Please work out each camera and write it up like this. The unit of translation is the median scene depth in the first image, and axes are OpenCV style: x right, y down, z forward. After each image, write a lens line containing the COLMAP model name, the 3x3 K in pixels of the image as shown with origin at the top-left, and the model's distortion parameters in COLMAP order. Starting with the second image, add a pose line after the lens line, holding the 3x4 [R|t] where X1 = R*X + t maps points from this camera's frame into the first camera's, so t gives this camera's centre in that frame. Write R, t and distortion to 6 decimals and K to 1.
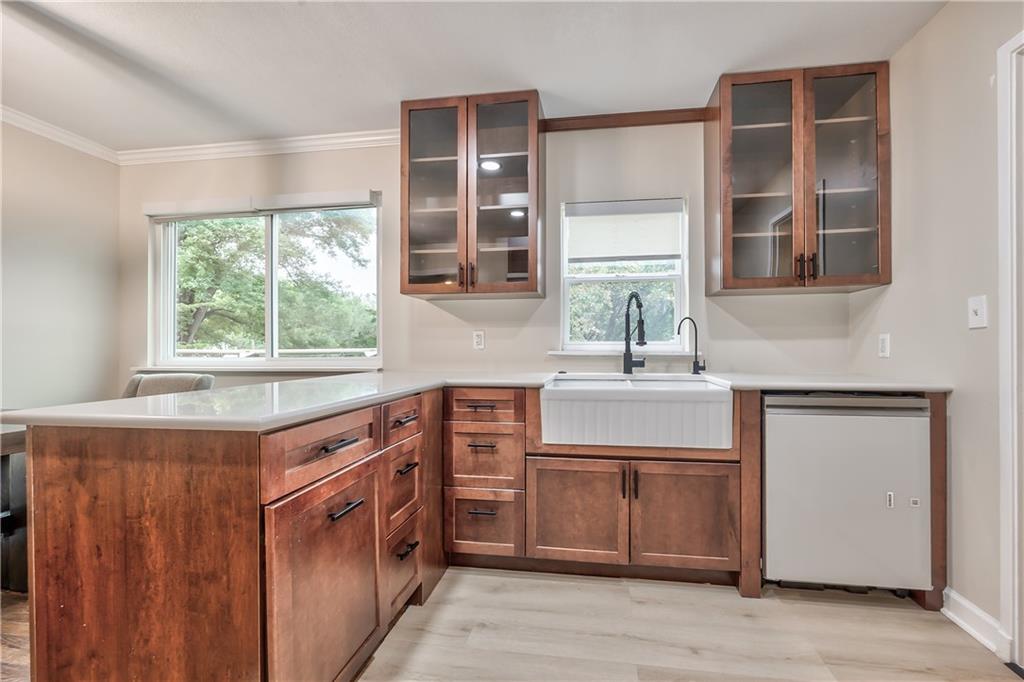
lens RADIAL K [[402.8, 0, 539.0], [0, 402.8, 346.1], [0, 0, 1]] dist [-0.000127, 0.000035]
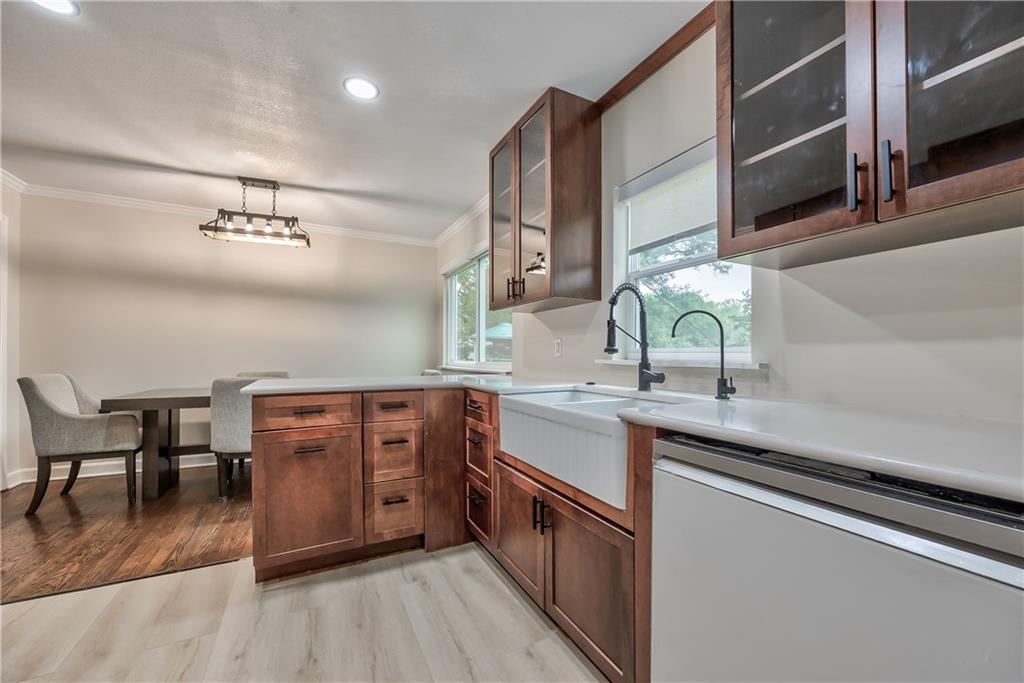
lens RADIAL K [[397.1, 0, 517.0], [0, 397.1, 357.5], [0, 0, 1]] dist [-0.001210, 0.000011]
pose [[0.586621, 0.010326, -0.809796, 0.688074], [-0.003448, 0.999941, 0.010253, -0.000424], [0.809854, -0.003223, 0.586622, 0.368261]]
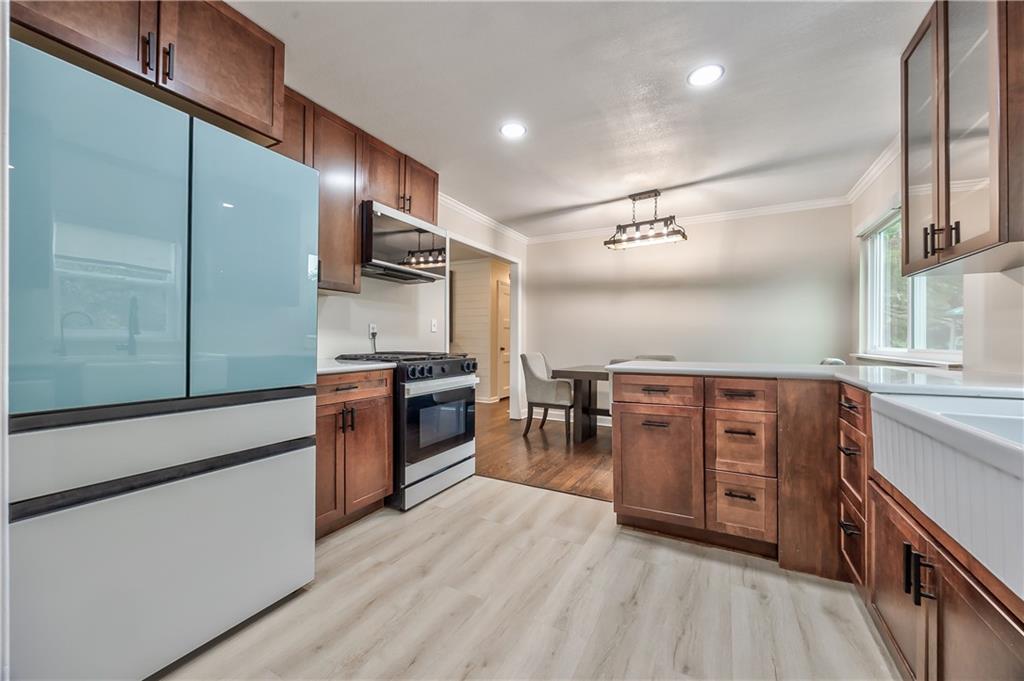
lens RADIAL K [[393.2, 0, 519.8], [0, 393.2, 343.0], [0, 0, 1]] dist [-0.000969, 0.000114]
pose [[-0.334715, 0.009643, -0.942270, 0.742030], [0.003352, 0.999953, 0.009043, 0.002200], [0.942313, -0.000132, -0.334732, 0.514652]]
